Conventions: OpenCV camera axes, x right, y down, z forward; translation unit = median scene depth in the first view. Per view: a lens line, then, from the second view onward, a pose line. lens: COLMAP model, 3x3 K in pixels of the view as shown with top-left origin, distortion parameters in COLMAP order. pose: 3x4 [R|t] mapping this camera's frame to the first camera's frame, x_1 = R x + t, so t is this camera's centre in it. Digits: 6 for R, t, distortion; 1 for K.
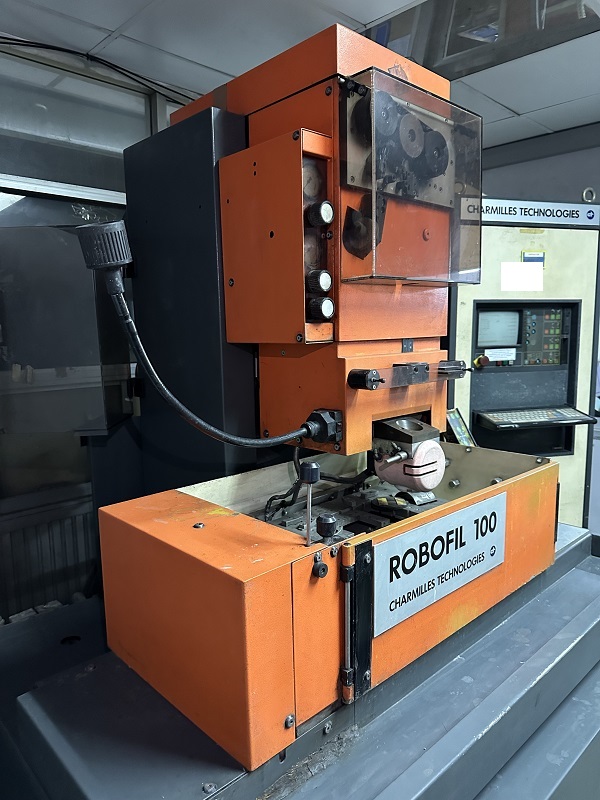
lens RADIAL K [[565.4, 0, 300.0], [0, 565.4, 400.0], [0, 0, 1]] dist [0.022411, -0.000347]
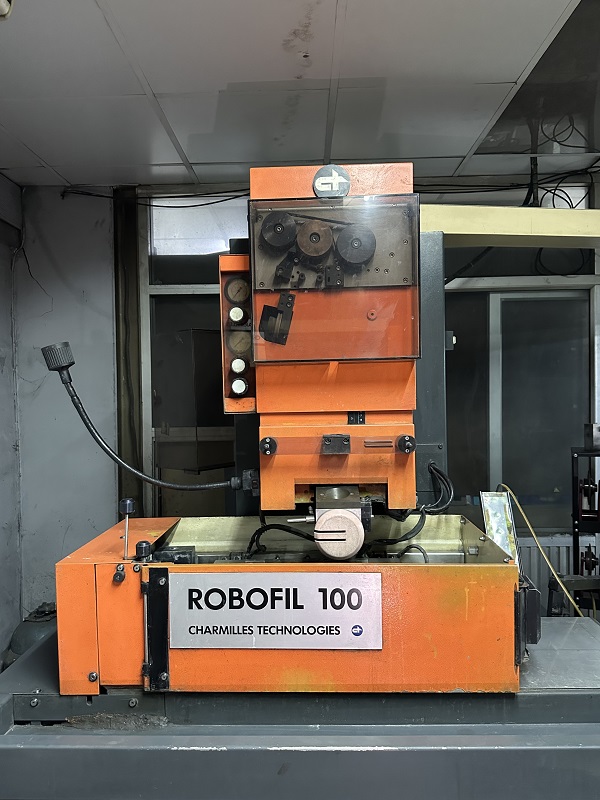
lens RADIAL K [[551.1, 0, 297.1], [0, 551.1, 419.0], [0, 0, 1]] dist [0.025041, -0.004409]
pose [[0.704024, 0.022875, -0.709808, 1.019162], [-0.080655, 0.995590, -0.047913, -0.044116], [0.705581, 0.090981, 0.702764, 0.248321]]
